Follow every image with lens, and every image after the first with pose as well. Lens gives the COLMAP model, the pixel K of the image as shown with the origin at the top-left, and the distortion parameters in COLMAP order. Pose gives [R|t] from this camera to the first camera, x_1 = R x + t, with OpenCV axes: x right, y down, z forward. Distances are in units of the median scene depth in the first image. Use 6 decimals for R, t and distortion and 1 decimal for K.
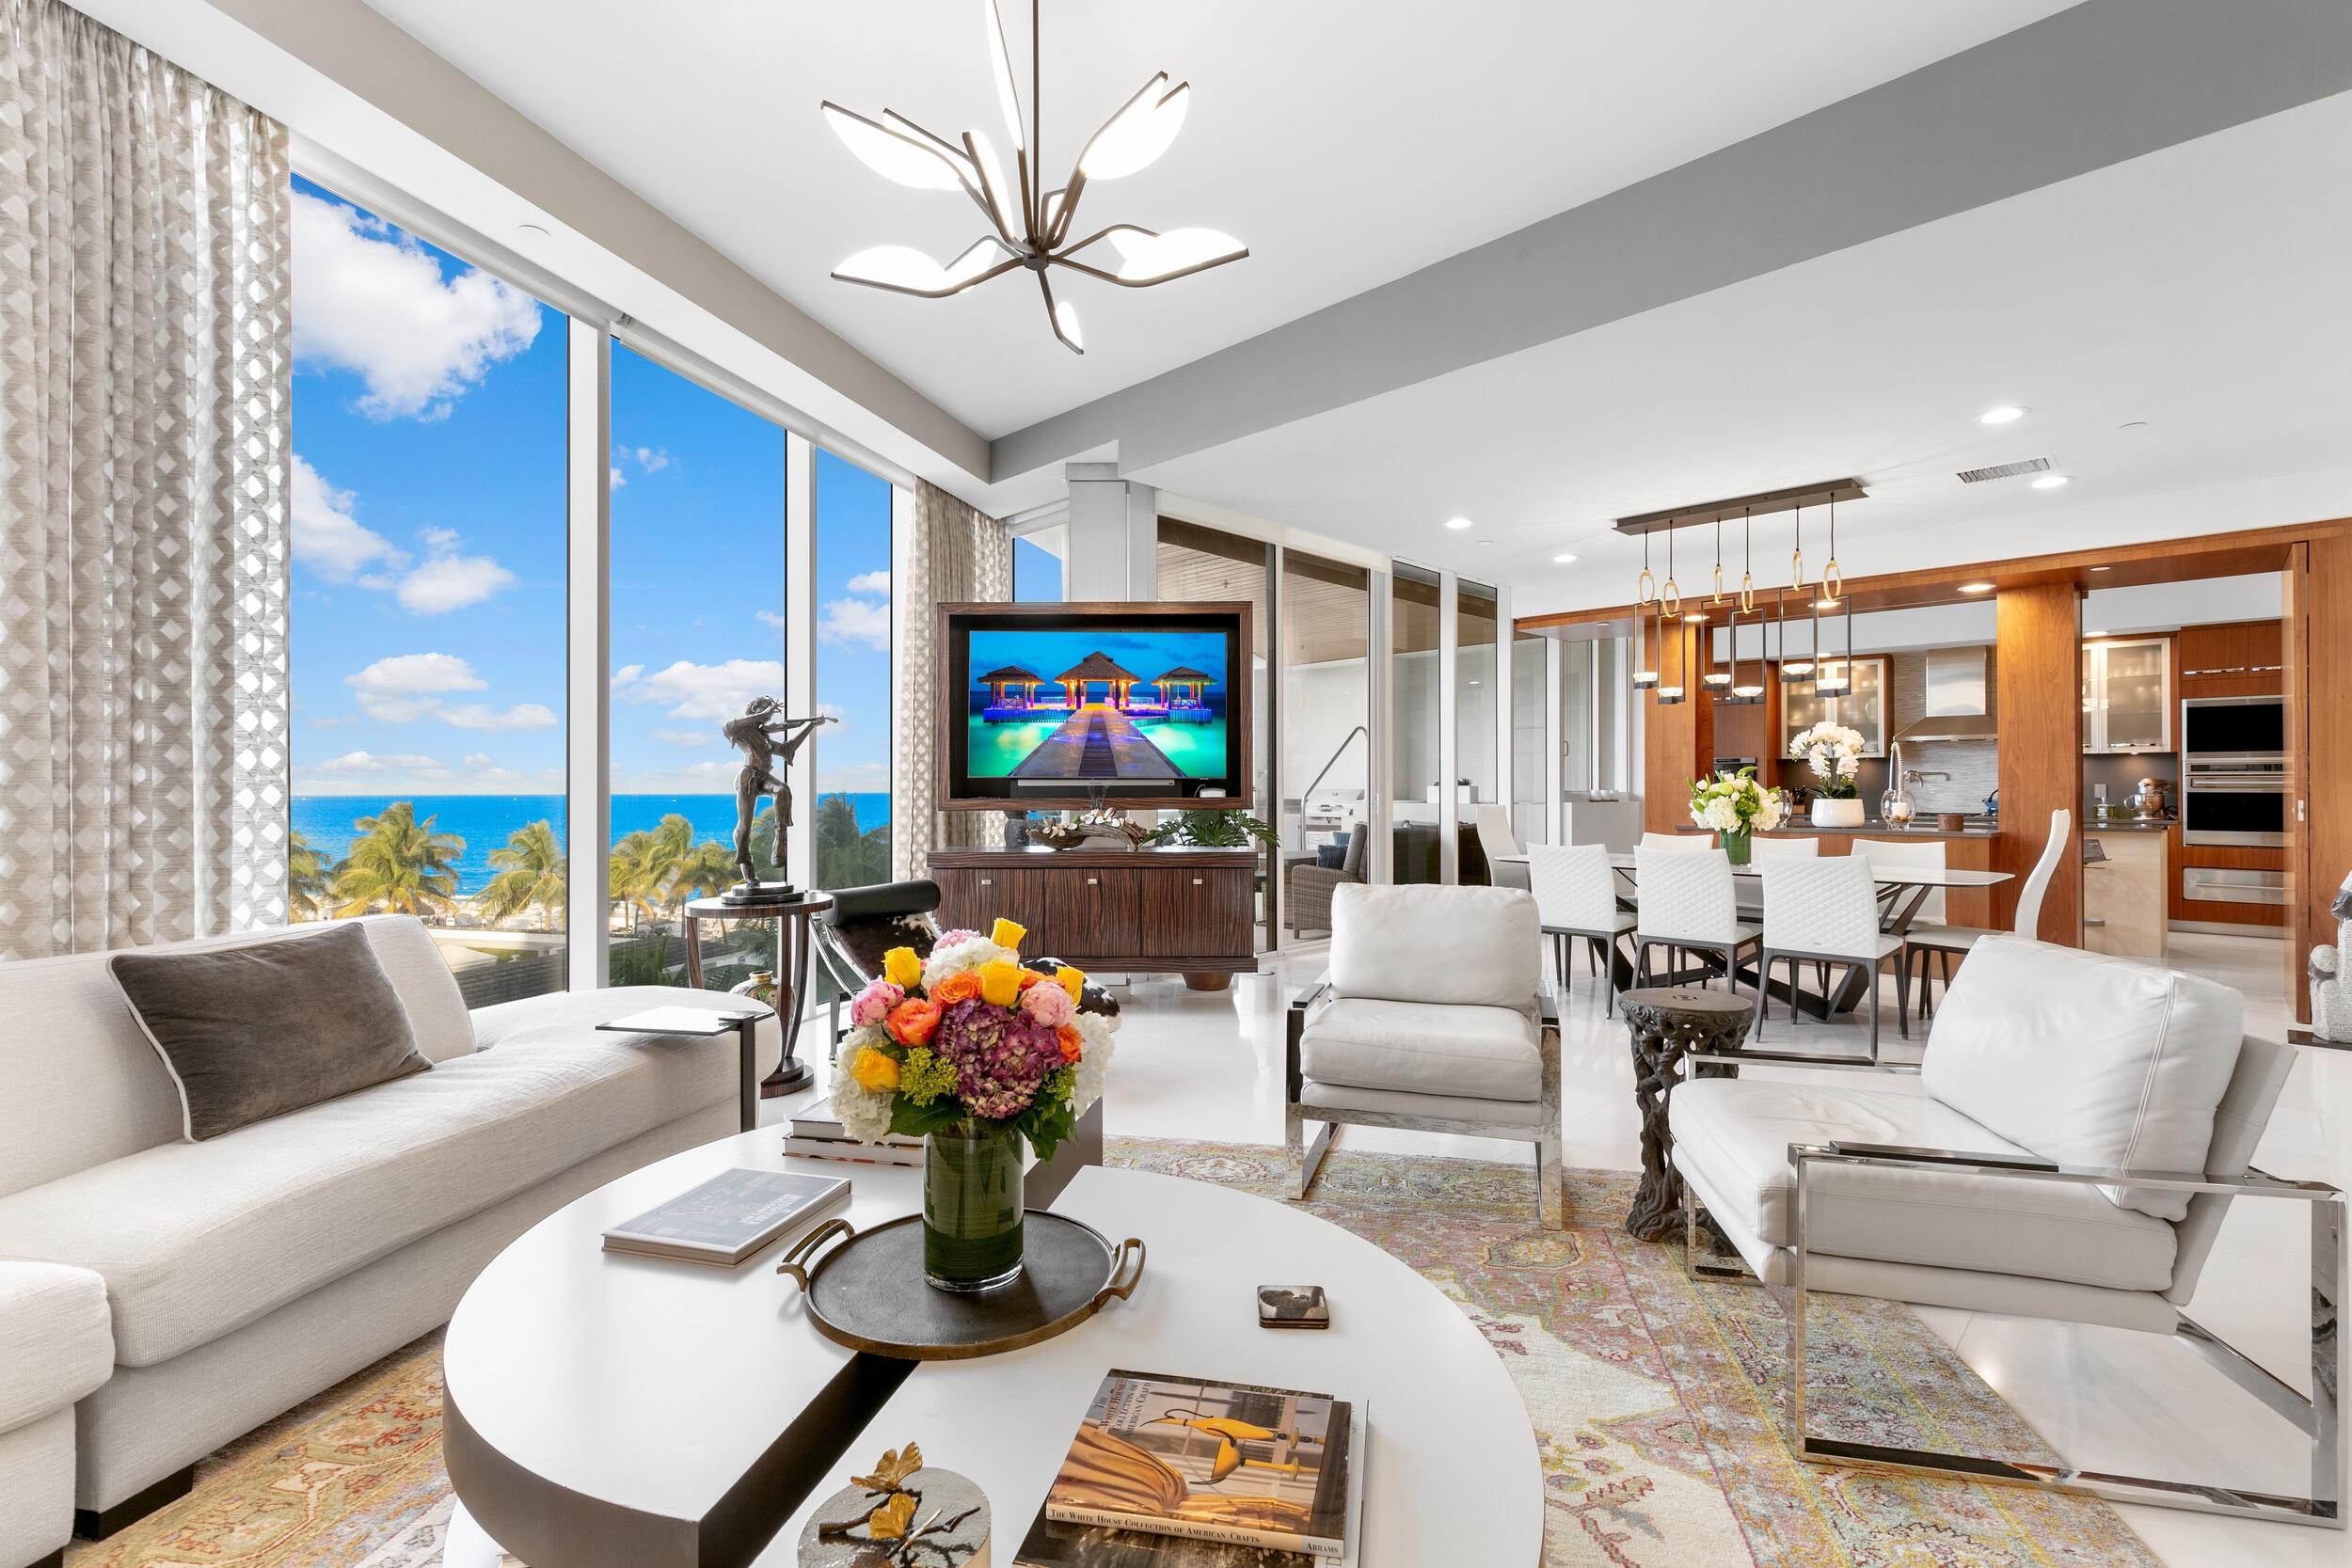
lens RADIAL K [[1054.1, 0, 1176.0], [0, 1054.1, 784.0], [0, 0, 1]] dist [0.000657, 0.000088]
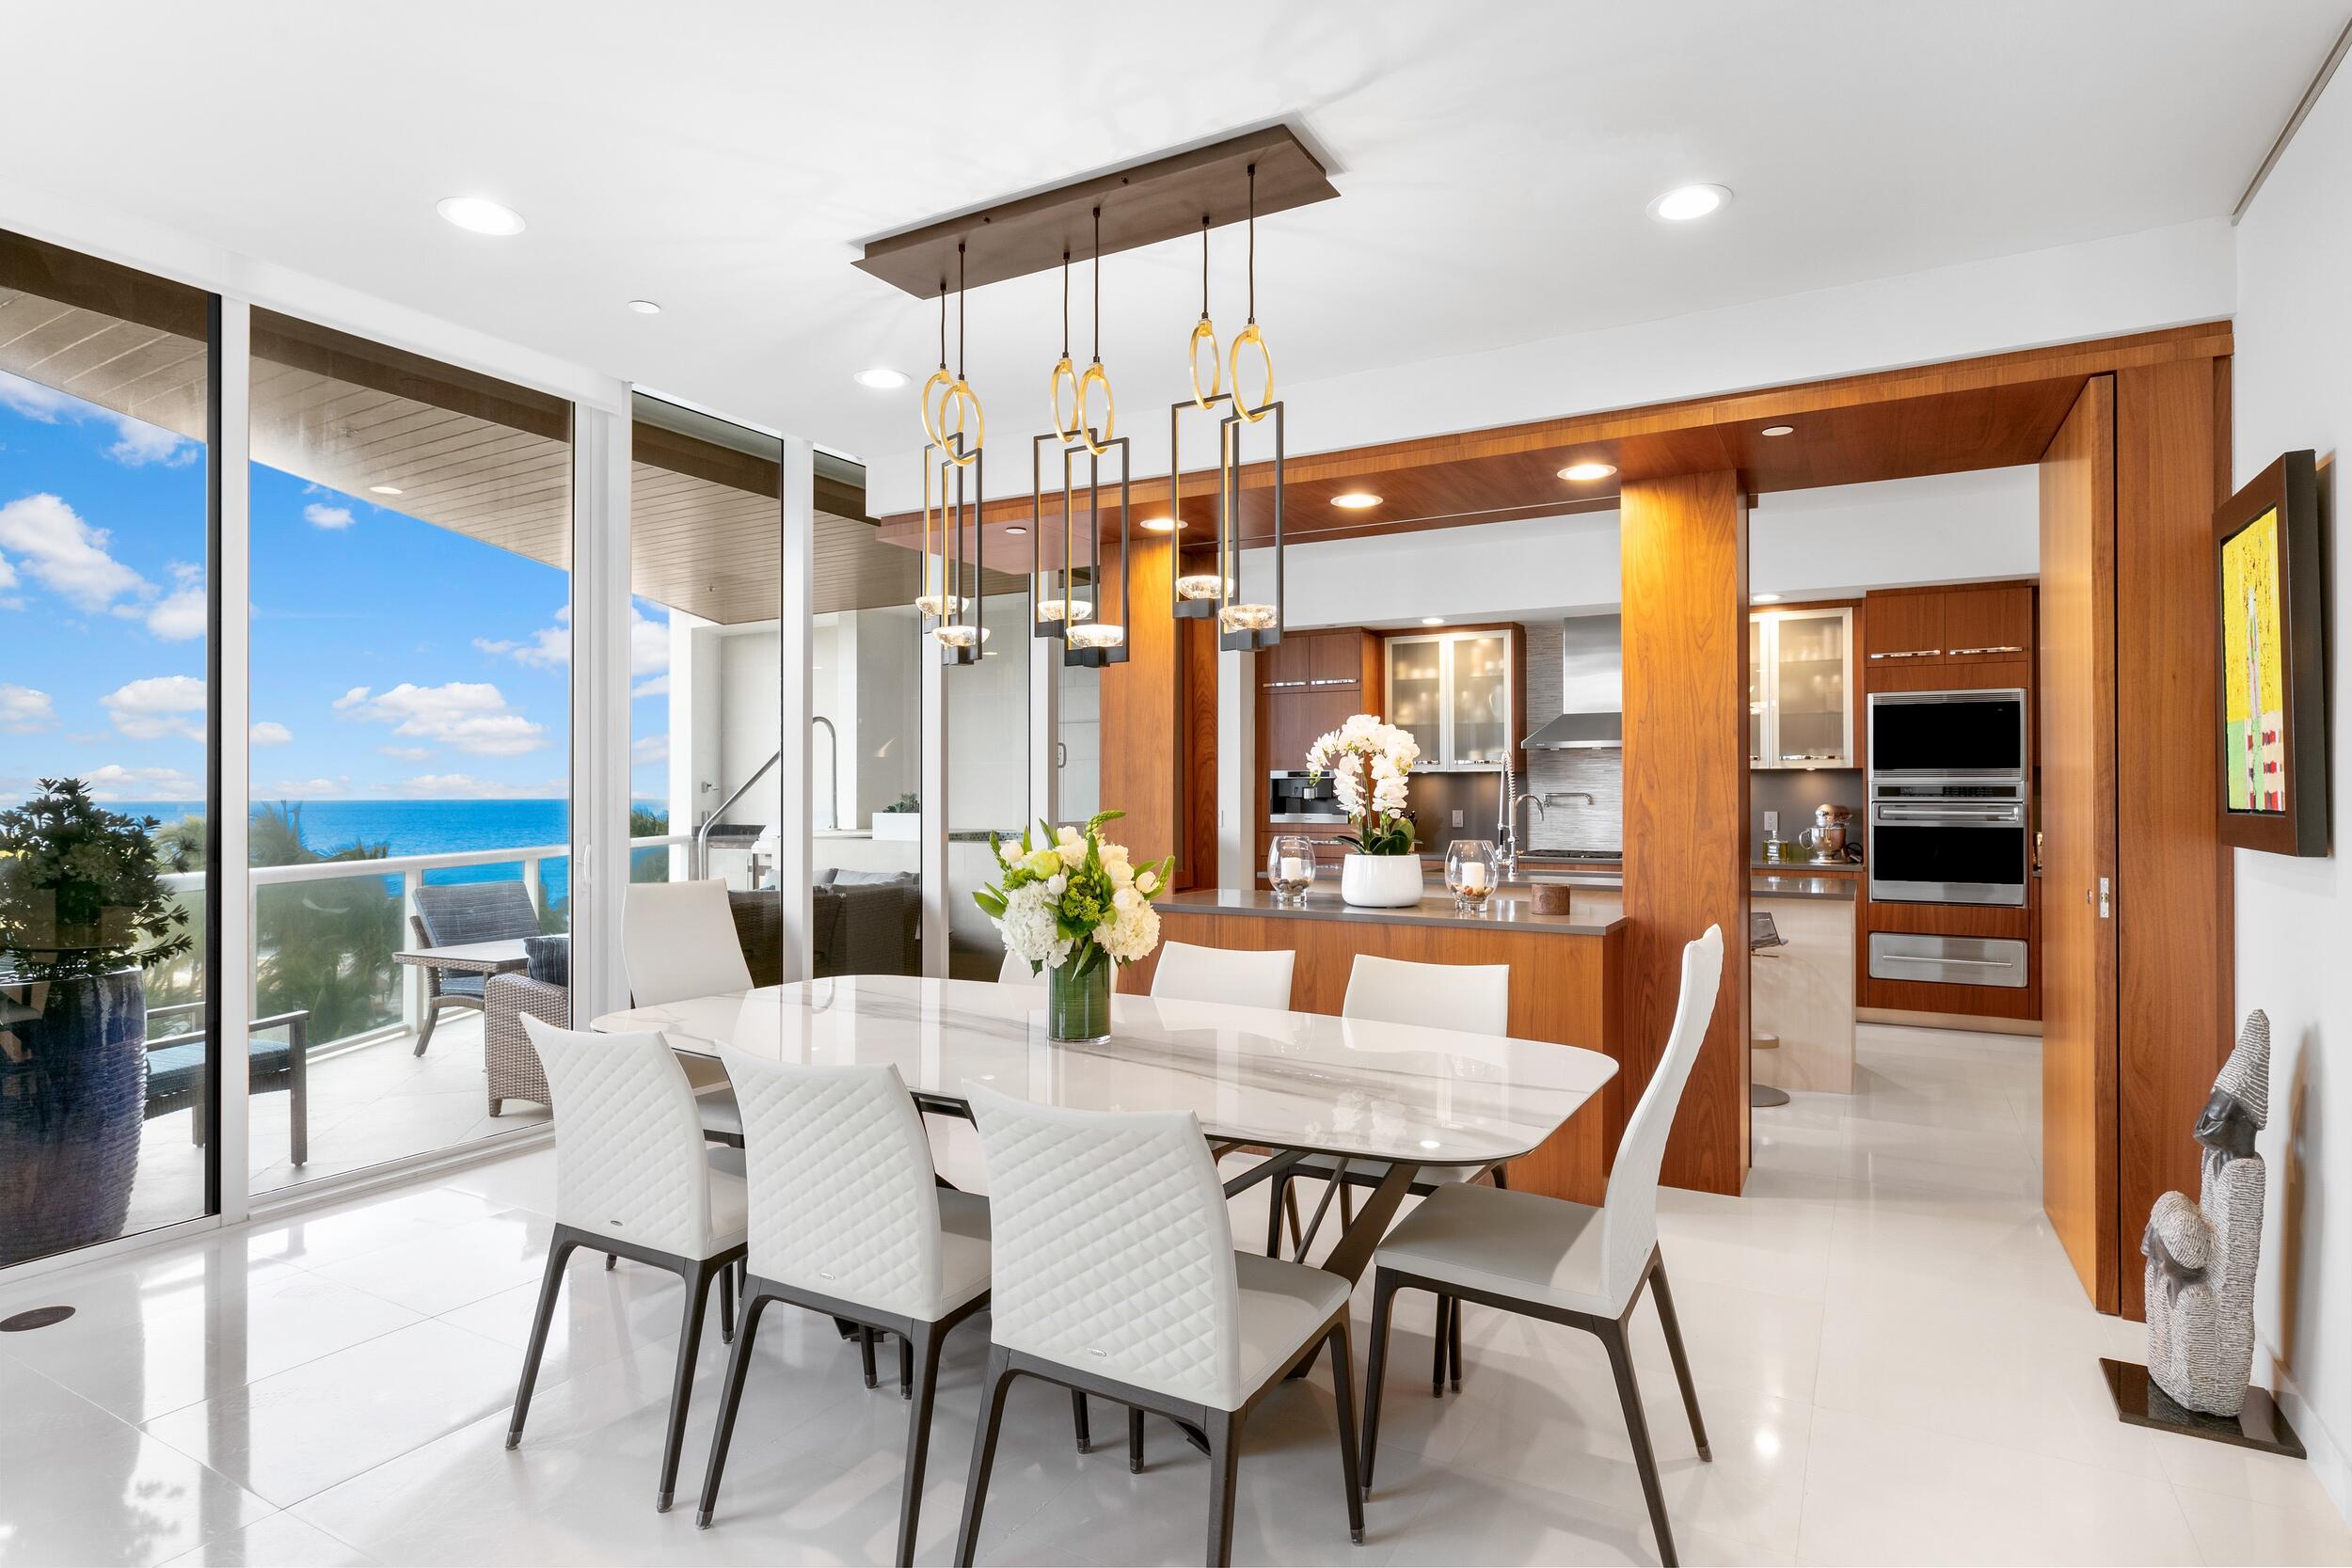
lens RADIAL K [[1229.3, 0, 1179.9], [0, 1229.3, 787.3], [0, 0, 1]] dist [-0.001287, -0.000883]
pose [[0.962463, 0.000693, 0.271413, 0.390354], [-0.000515, 1.000000, -0.000726, -0.022841], [-0.271414, 0.000559, 0.962463, 0.452658]]
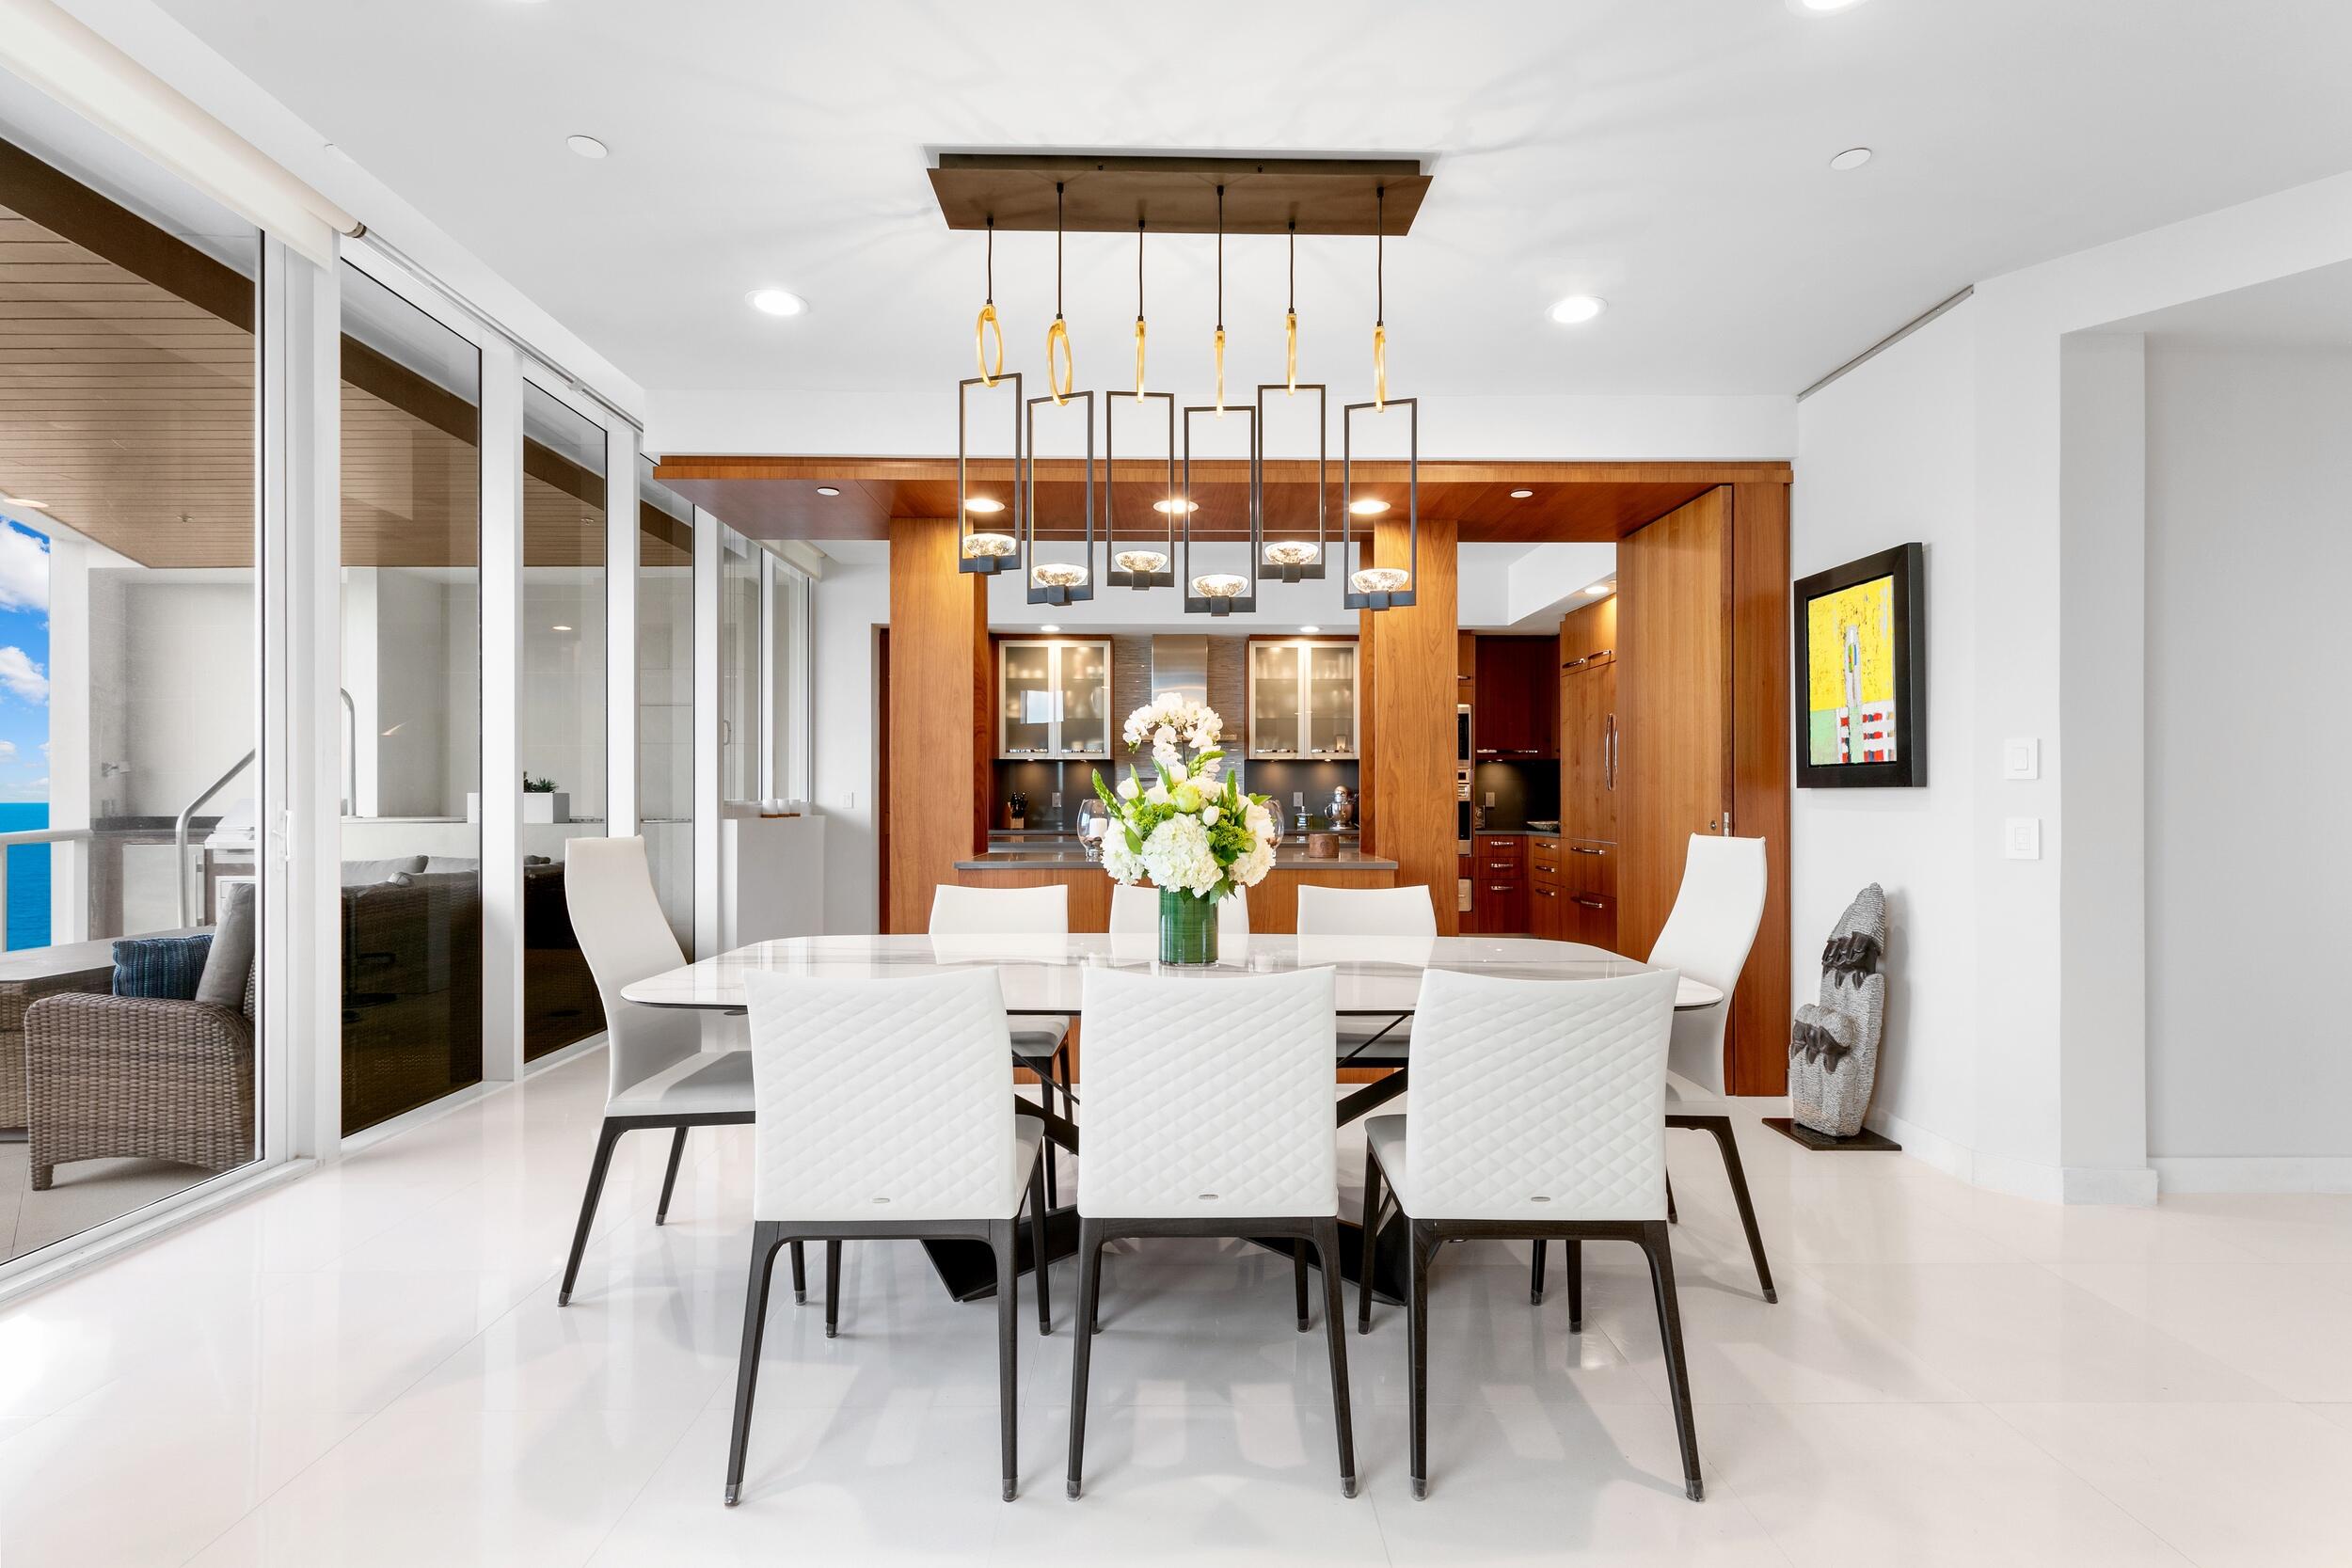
lens RADIAL K [[1061.5, 0, 1178.2], [0, 1061.5, 797.7], [0, 0, 1]] dist [0.004472, -0.000617]
pose [[0.695780, -0.000591, 0.718254, 0.174504], [-0.003036, 0.999988, 0.003765, 0.002552], [-0.718248, -0.004800, 0.695770, 0.613134]]
